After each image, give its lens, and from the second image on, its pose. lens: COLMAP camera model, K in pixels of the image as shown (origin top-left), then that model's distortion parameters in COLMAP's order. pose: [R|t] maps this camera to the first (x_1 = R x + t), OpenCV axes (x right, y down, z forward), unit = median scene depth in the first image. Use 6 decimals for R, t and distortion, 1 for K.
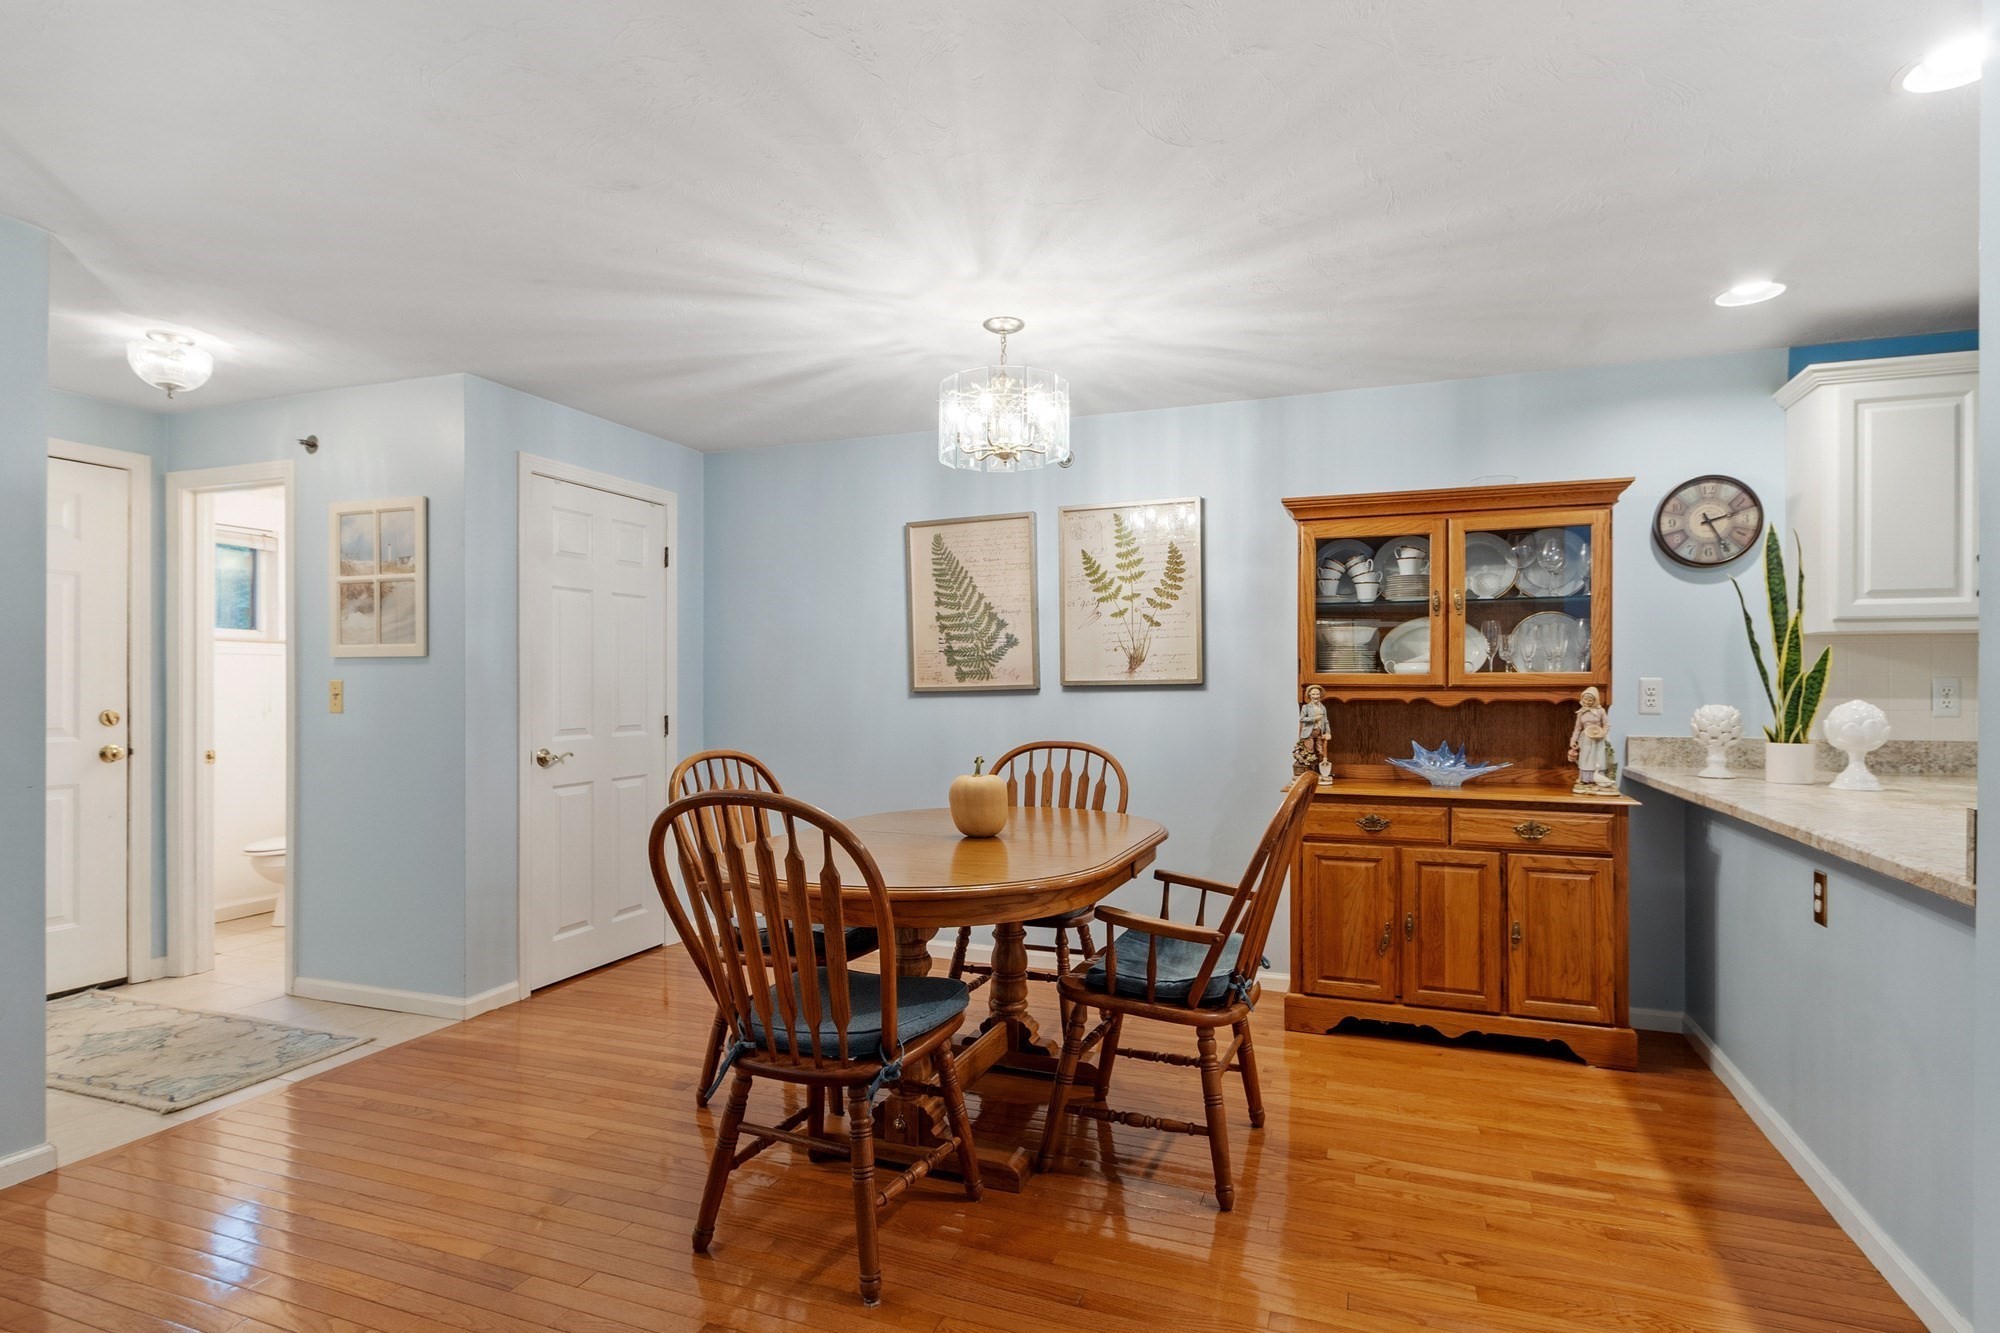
lens RADIAL K [[1012.1, 0, 1006.1], [0, 1012.1, 683.7], [0, 0, 1]] dist [-0.000685, 0.000569]
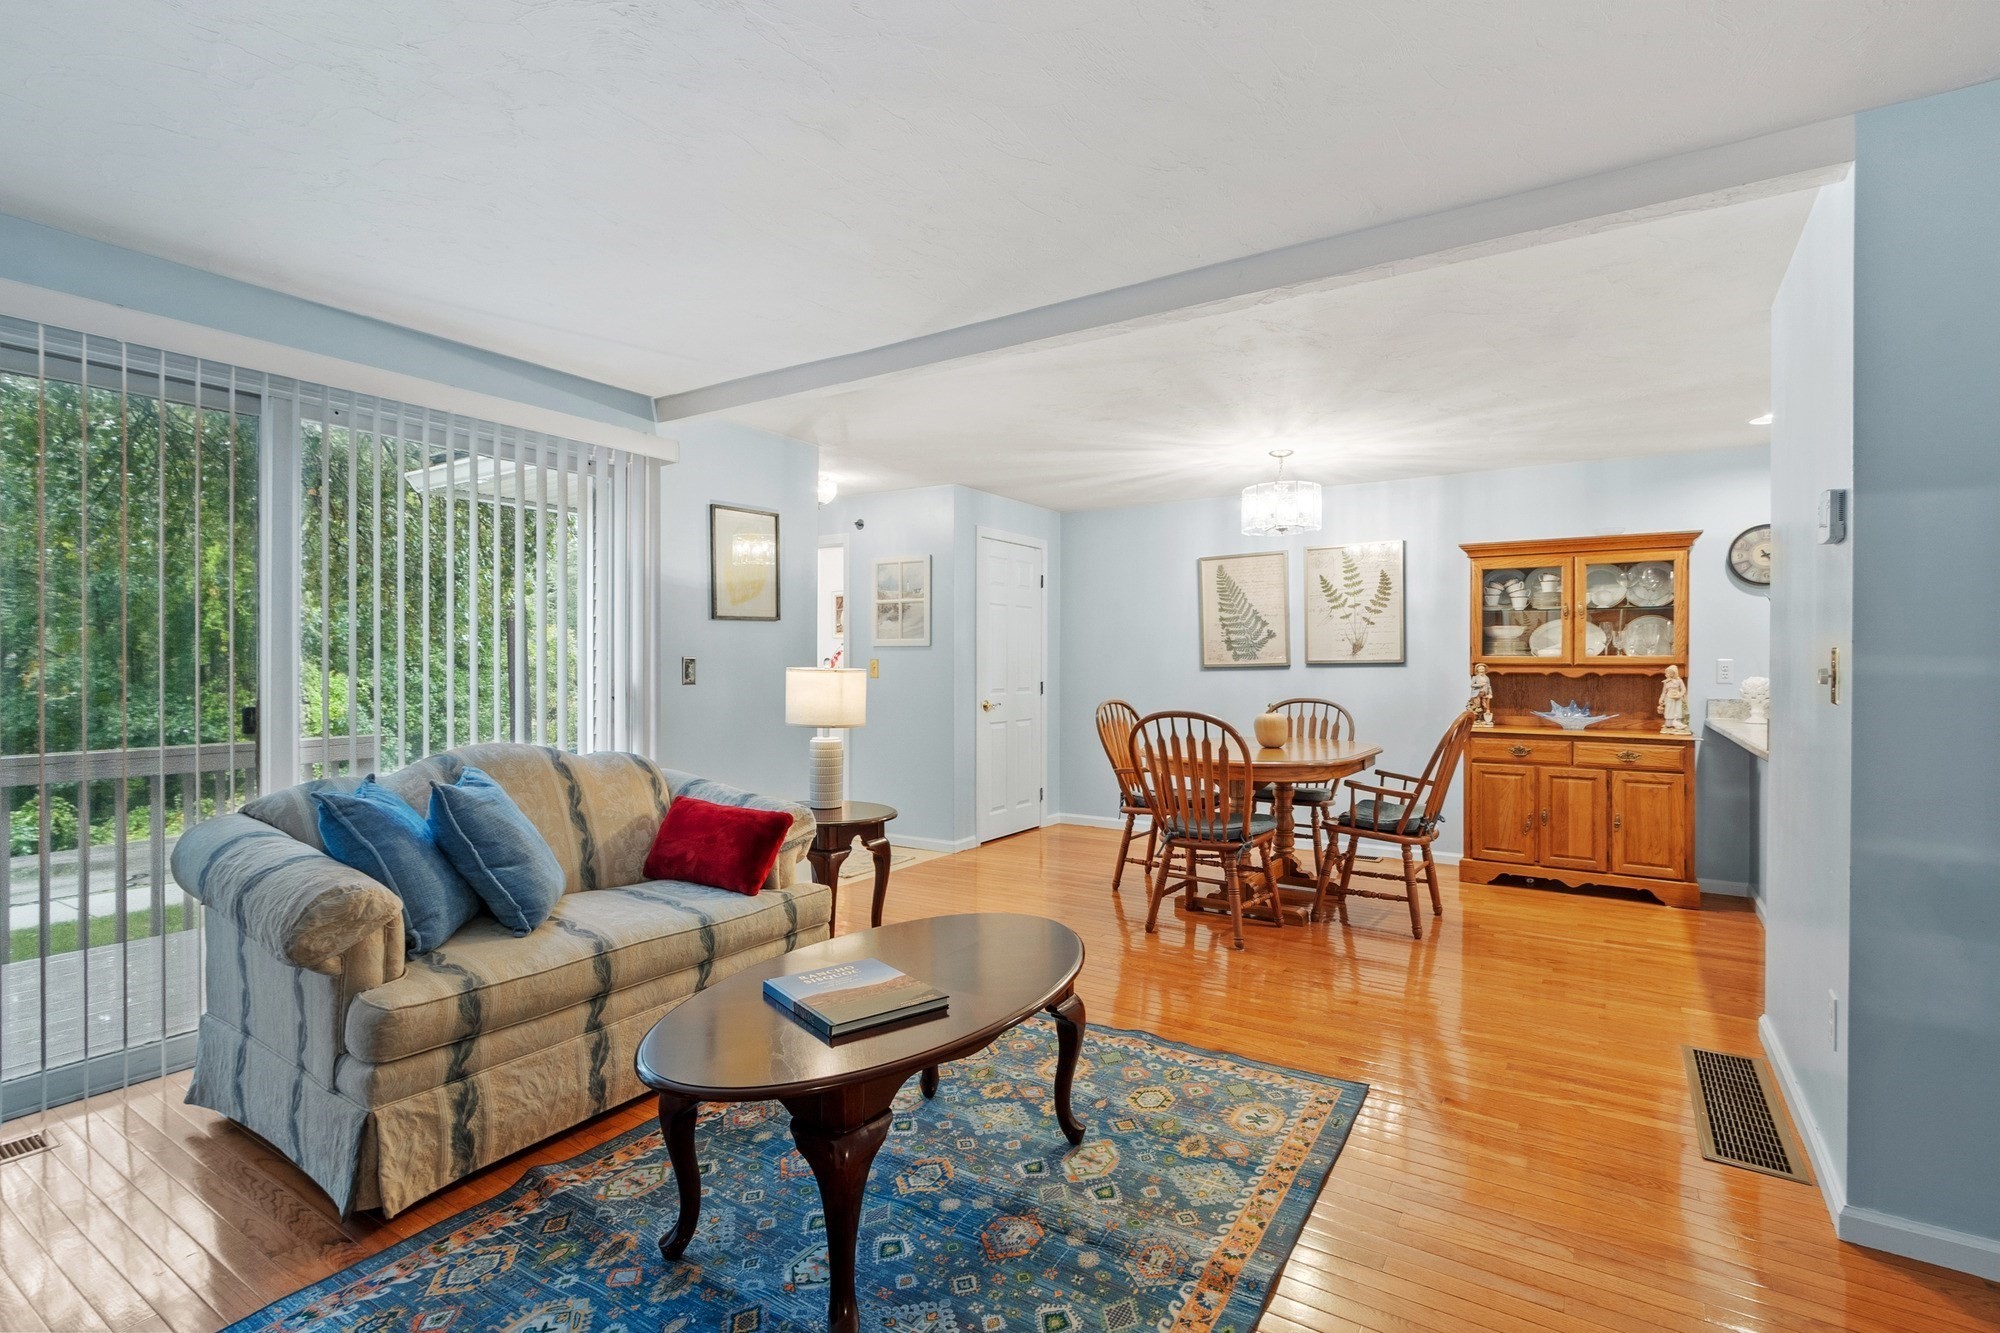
lens RADIAL K [[922.4, 0, 1002.5], [0, 922.4, 661.8], [0, 0, 1]] dist [-0.000612, -0.000326]
pose [[0.976739, 0.002450, -0.214419, -0.115214], [-0.002555, 0.999997, -0.000215, 0.000969], [0.214418, 0.000757, 0.976742, -0.566630]]
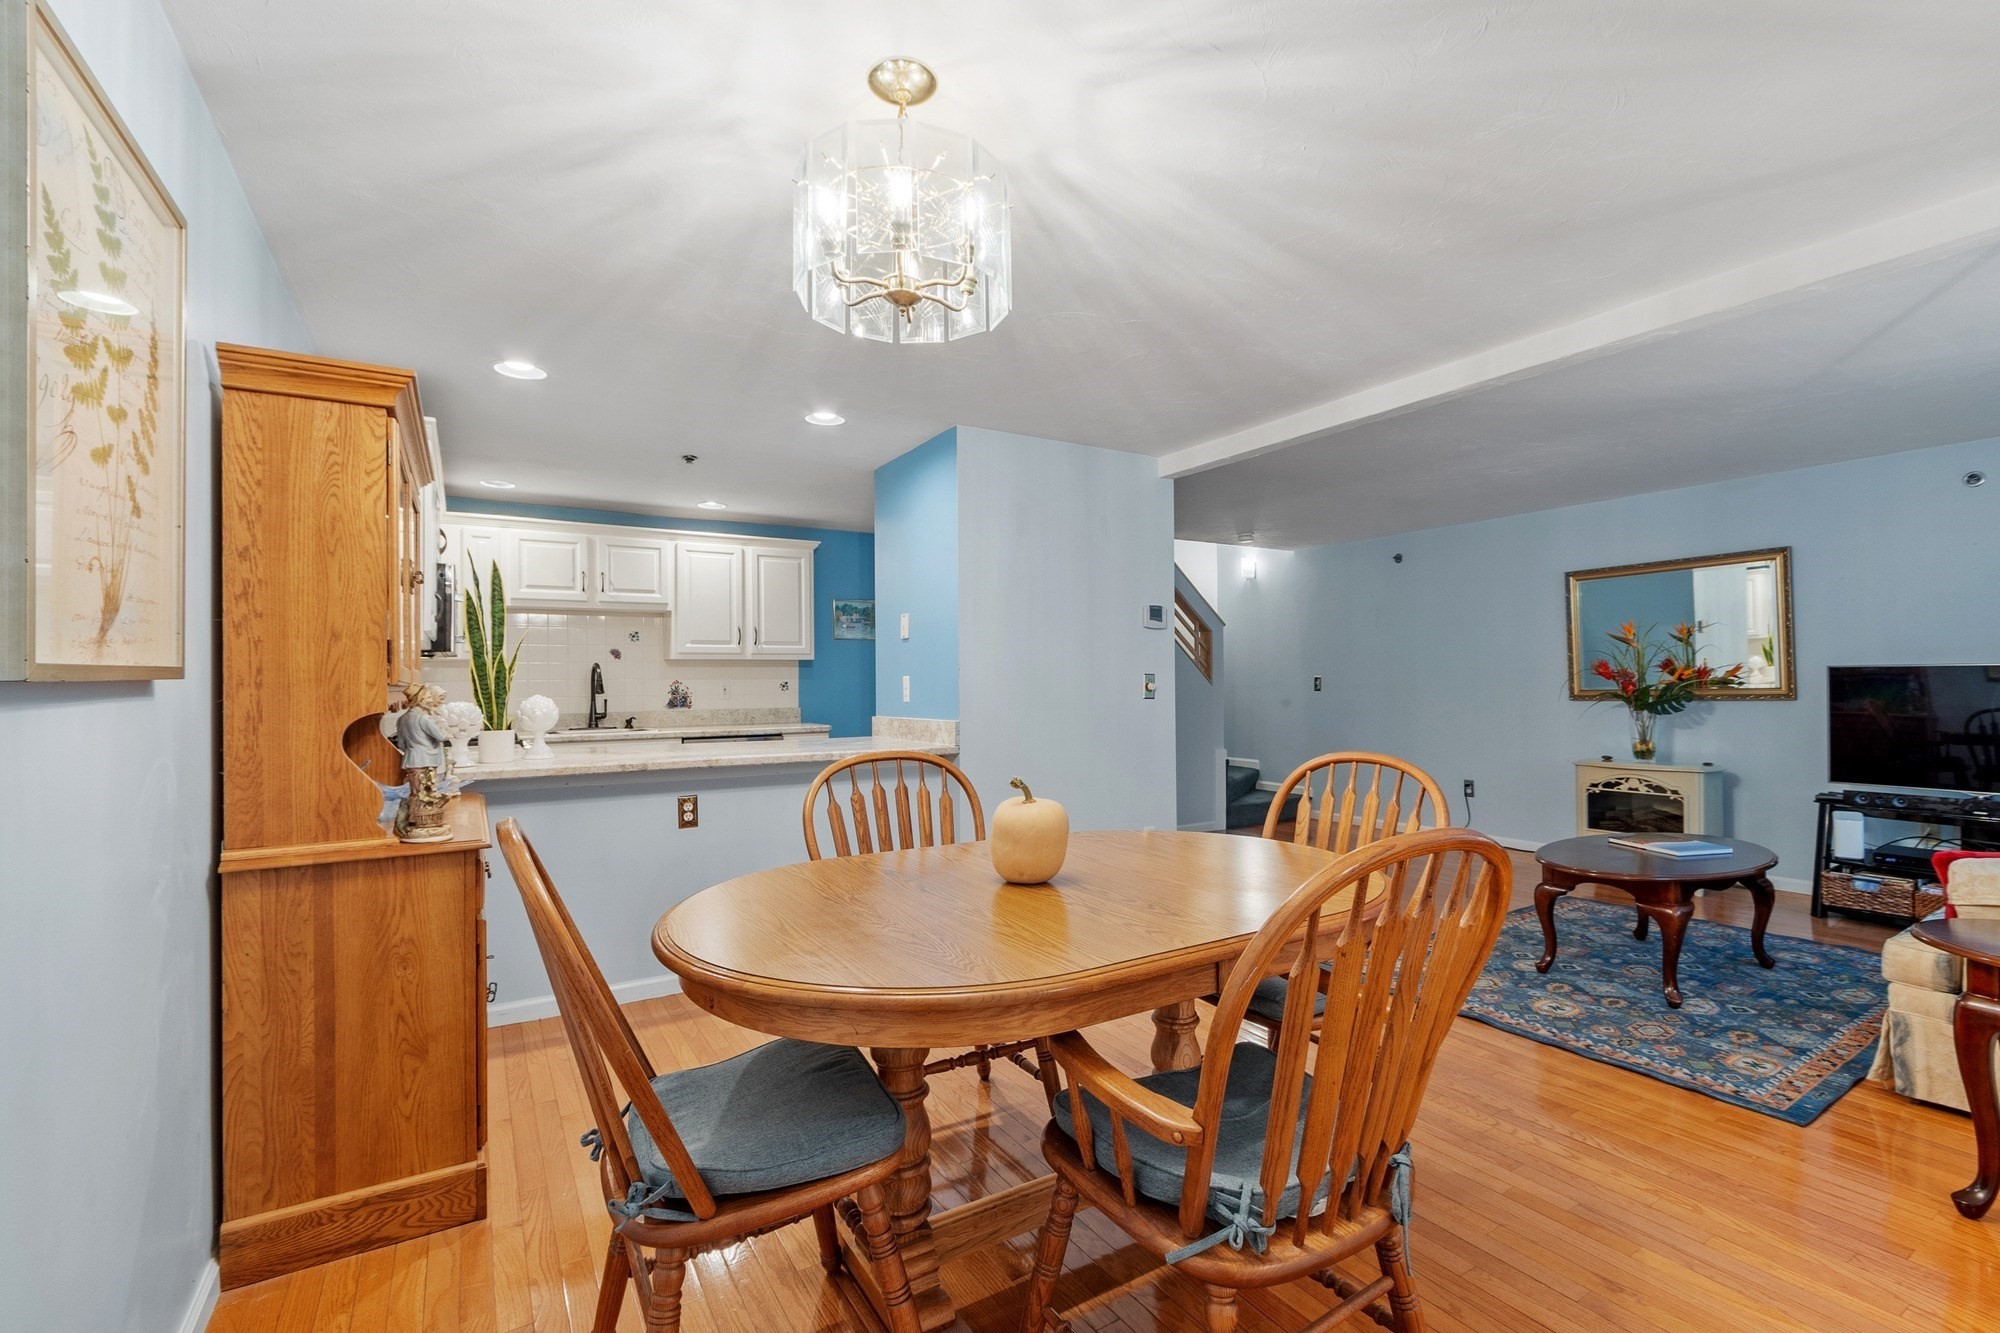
lens RADIAL K [[864.6, 0, 1004.7], [0, 864.6, 683.8], [0, 0, 1]] dist [-0.001429, -0.000285]
pose [[-0.787665, 0.005148, 0.616082, -0.329042], [0.004350, 0.999987, -0.002794, 0.005666], [-0.616088, 0.000479, -0.787677, 1.229386]]
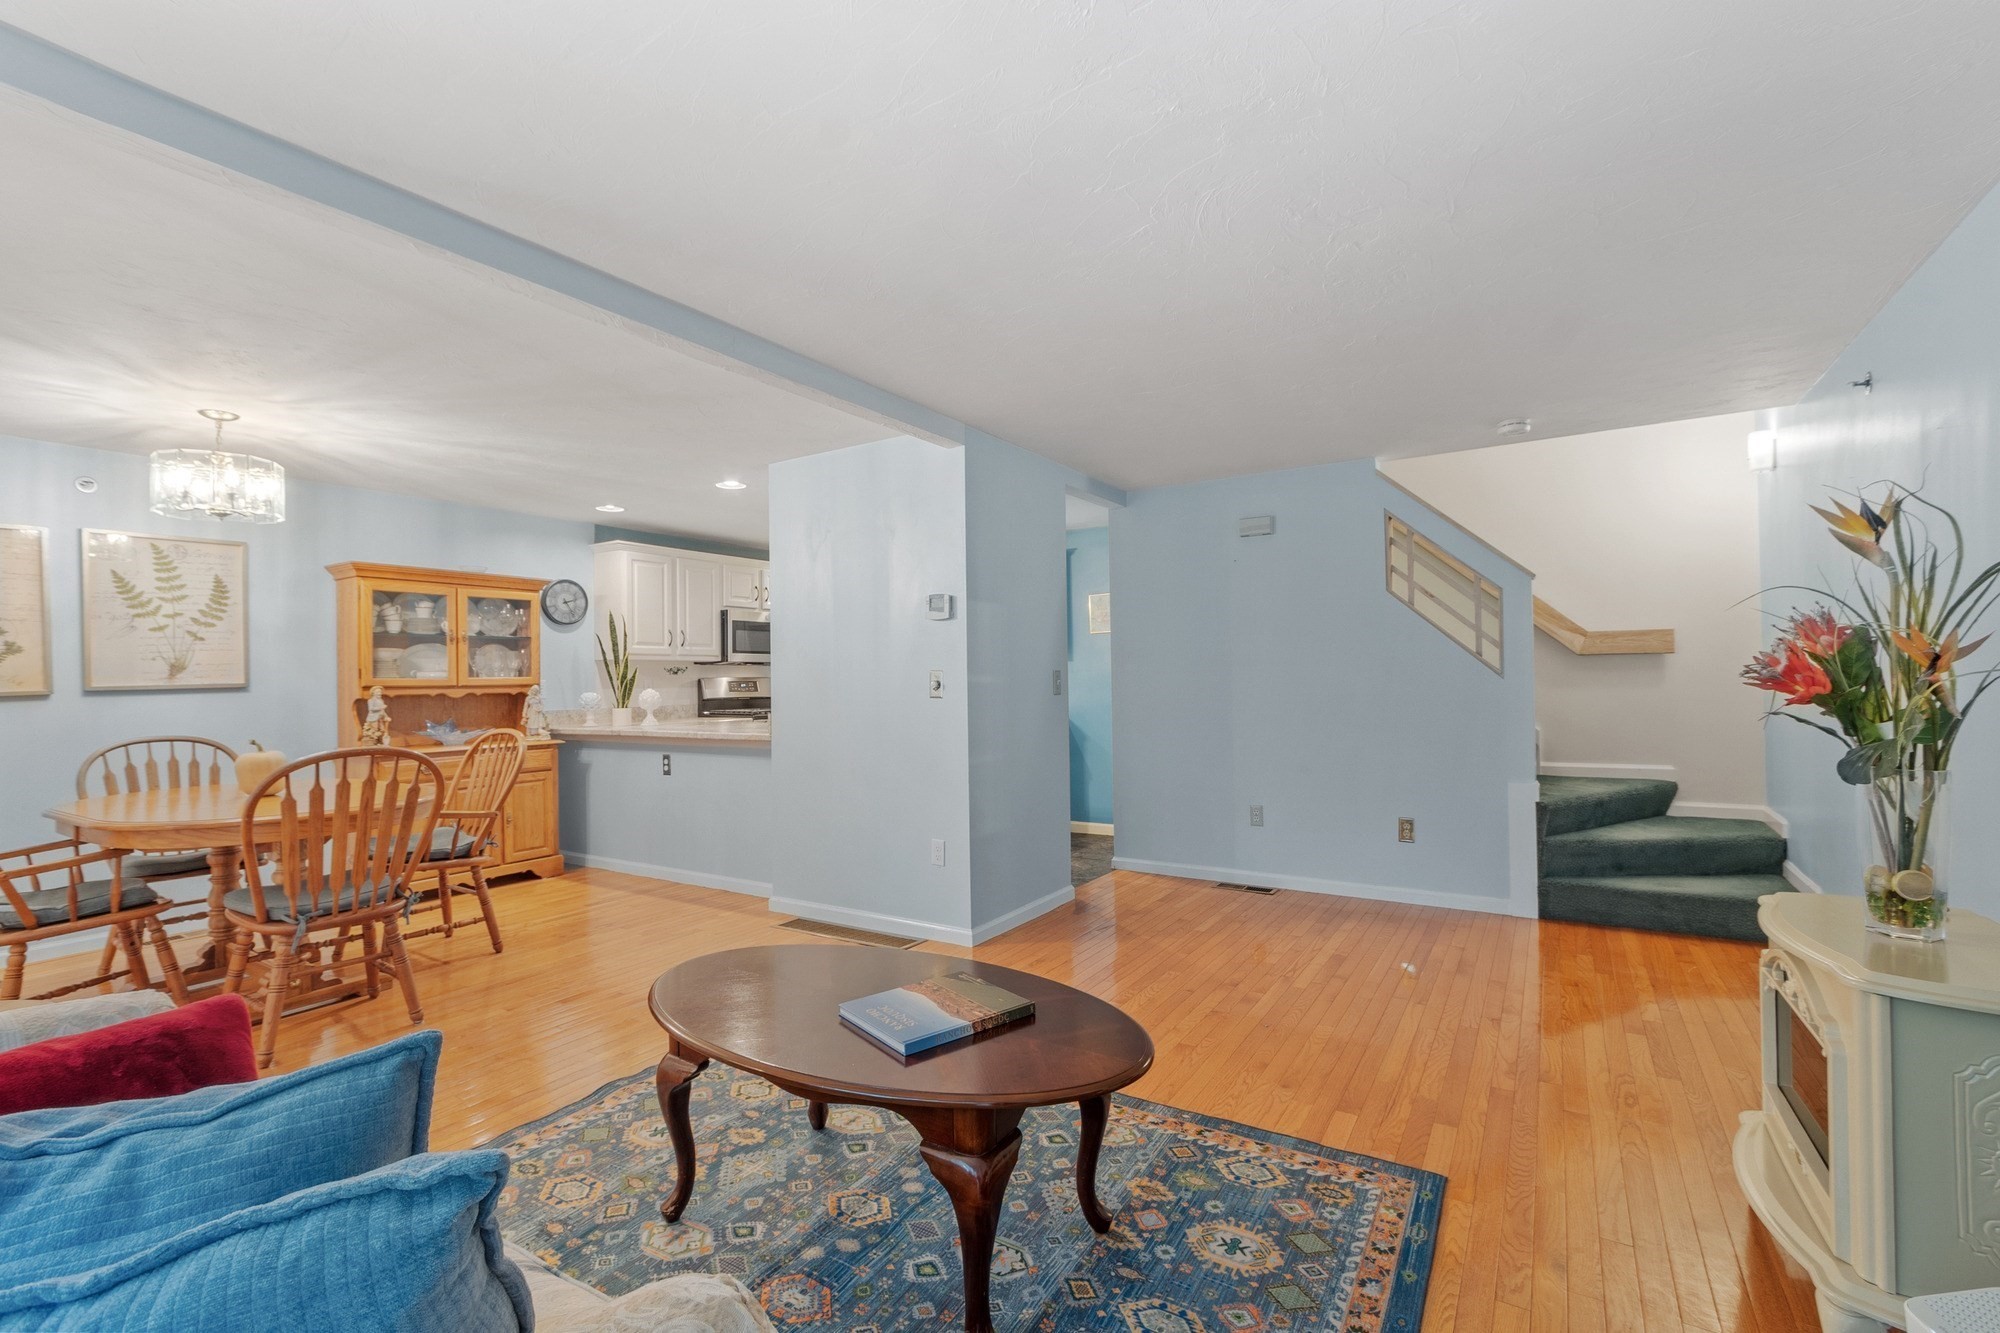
lens RADIAL K [[870.1, 0, 1002.1], [0, 870.1, 672.9], [0, 0, 1]] dist [0.002382, 0.000198]
pose [[0.205795, 0.002342, 0.978592, -0.812816], [0.012834, 0.999905, -0.005092, -0.000006], [-0.978511, 0.013607, 0.205746, -0.201118]]
